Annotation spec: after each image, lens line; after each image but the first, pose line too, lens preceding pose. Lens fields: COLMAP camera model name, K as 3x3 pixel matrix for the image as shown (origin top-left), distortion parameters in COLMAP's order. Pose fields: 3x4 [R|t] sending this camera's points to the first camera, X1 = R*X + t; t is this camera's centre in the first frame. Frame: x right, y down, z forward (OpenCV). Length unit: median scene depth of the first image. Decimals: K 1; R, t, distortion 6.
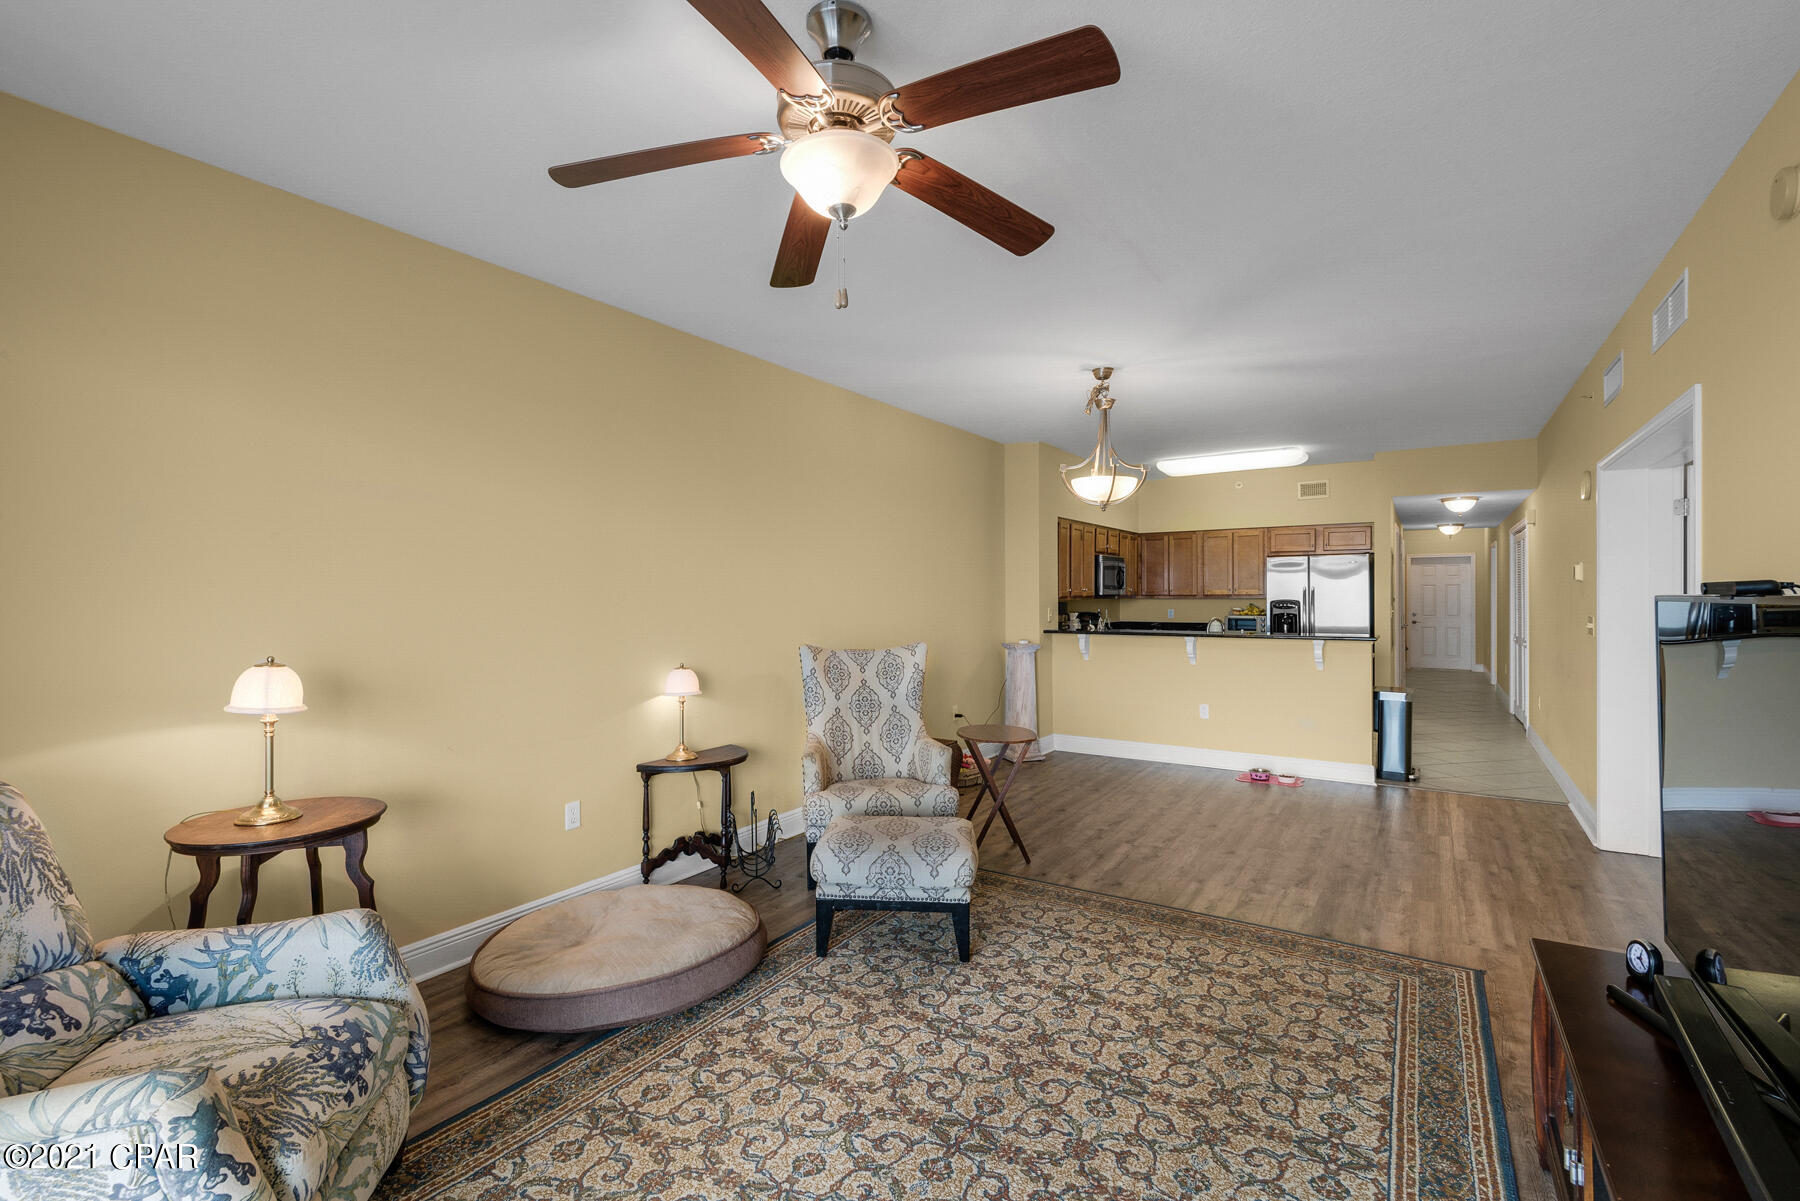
lens RADIAL K [[825.1, 0, 917.9], [0, 825.1, 581.6], [0, 0, 1]] dist [0.024623, -0.008642]
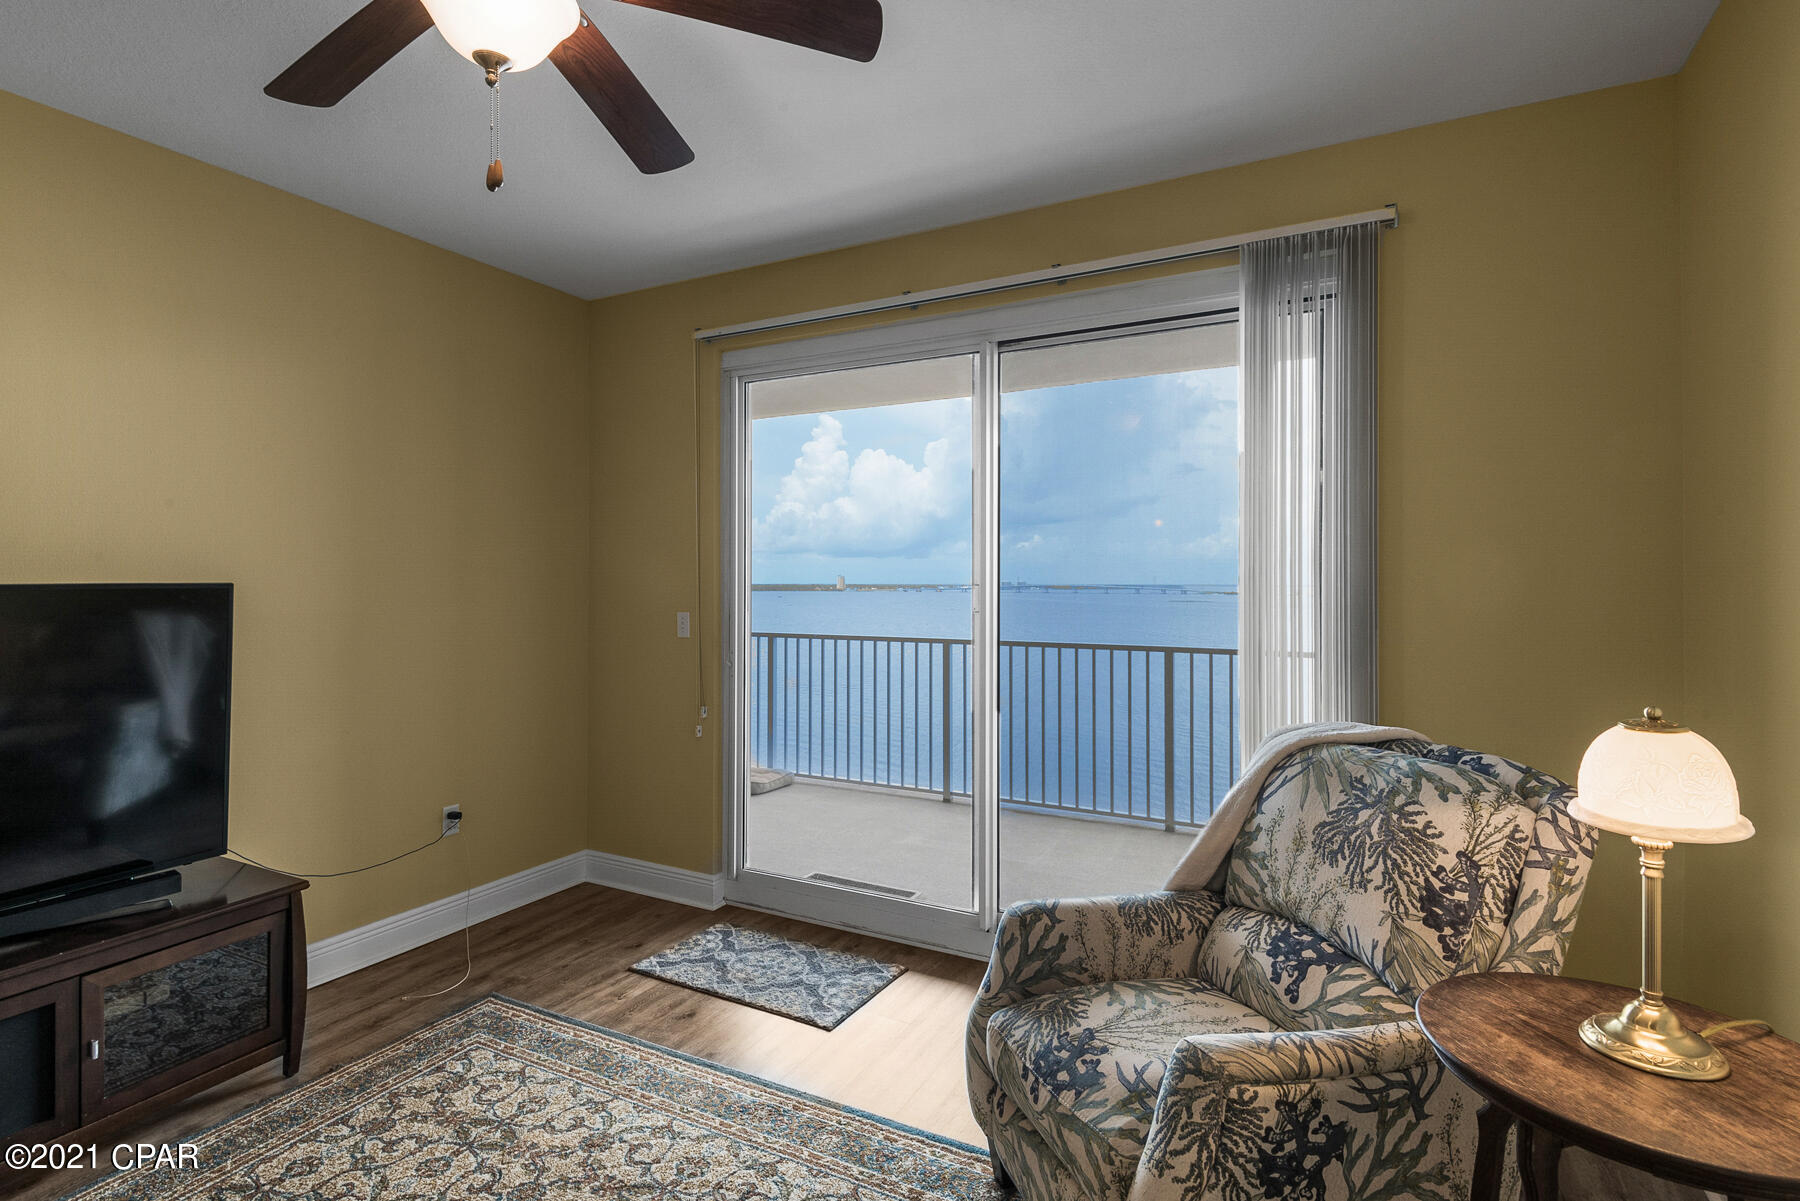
lens RADIAL K [[916.3, 0, 859.7], [0, 916.3, 575.1], [0, 0, 1]] dist [0.018549, -0.008788]
pose [[-0.999567, 0.002210, -0.029327, -0.251776], [0.002635, 0.999892, -0.014454, 0.016427], [0.029292, -0.014525, -0.999465, 1.195435]]
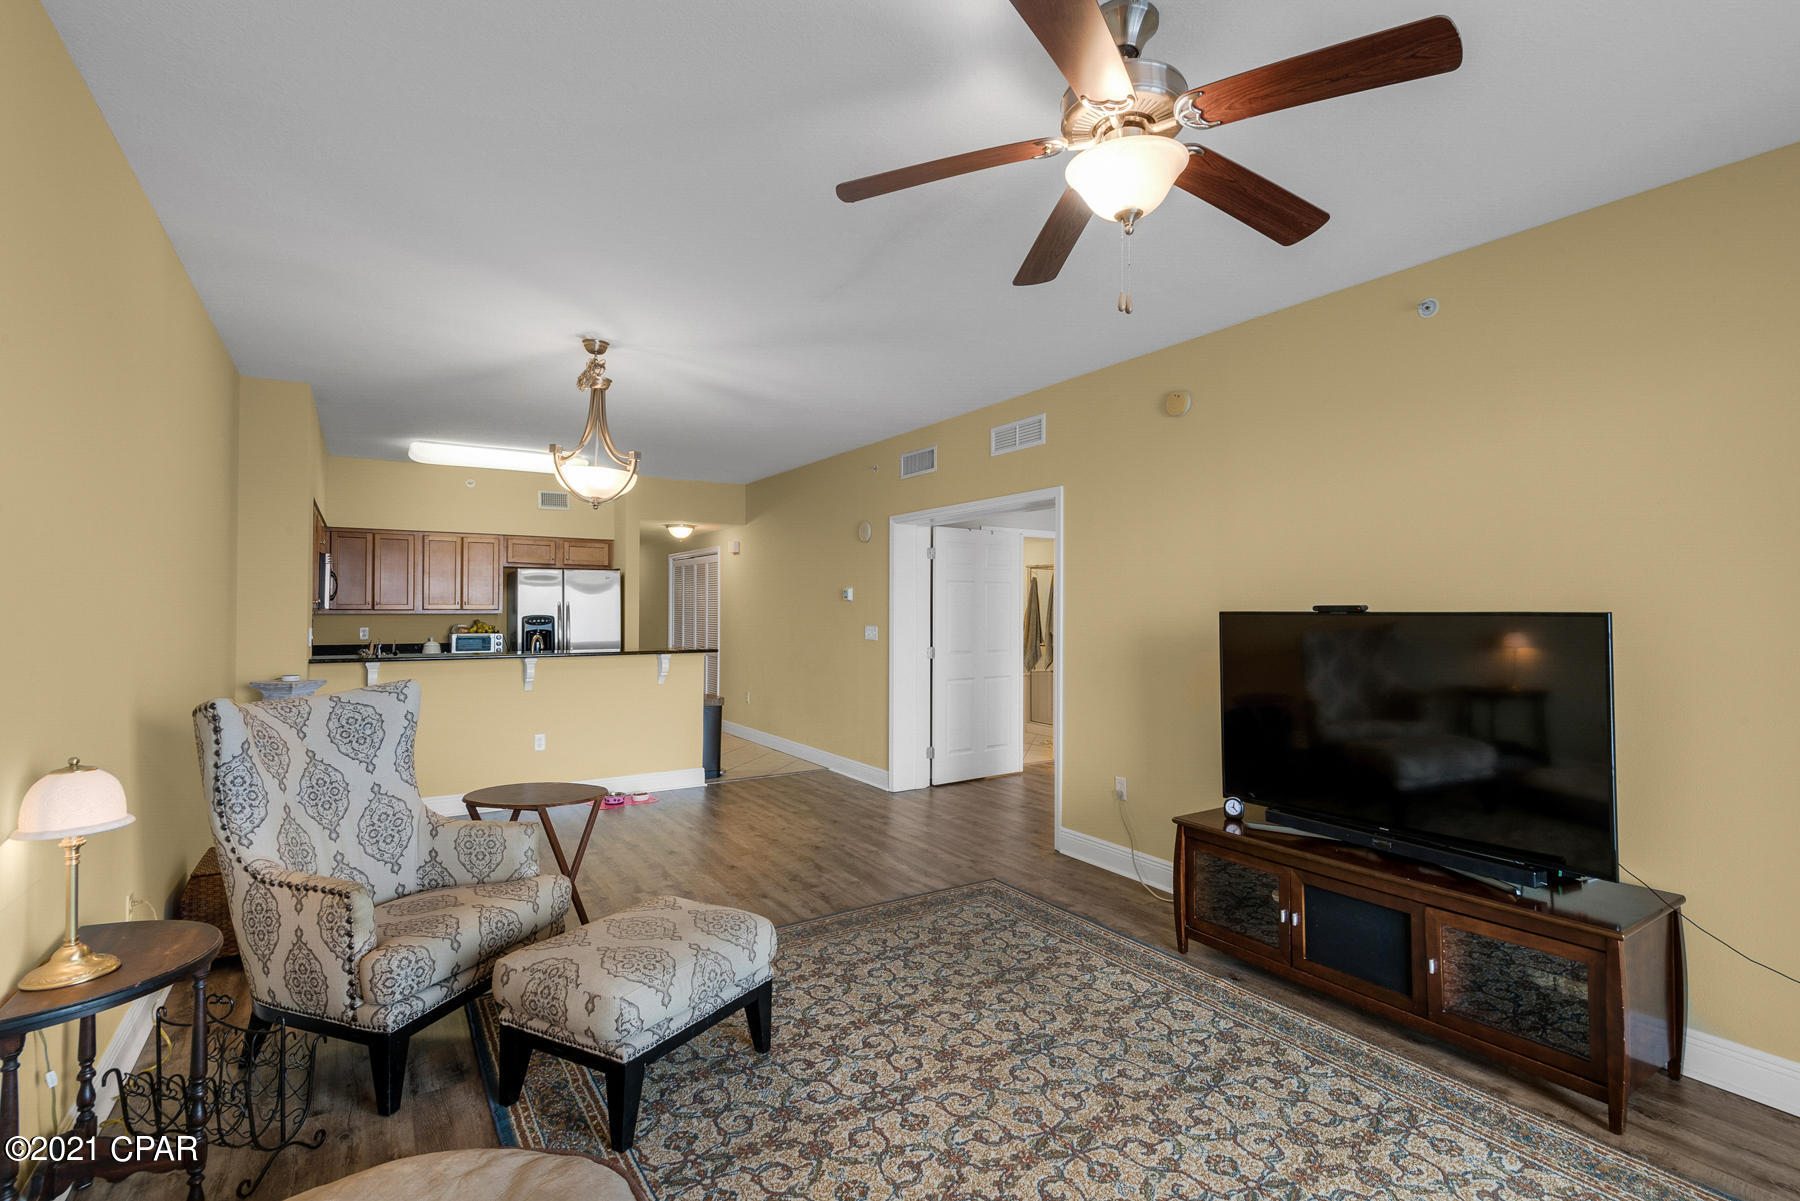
lens RADIAL K [[825.1, 0, 978.3], [0, 825.1, 608.6], [0, 0, 1]] dist [0.024623, -0.008642]
pose [[0.387927, 0.010563, 0.921630, -0.683031], [-0.023153, 0.999730, -0.001713, 0.012446], [-0.921399, -0.020674, 0.388067, 0.527732]]
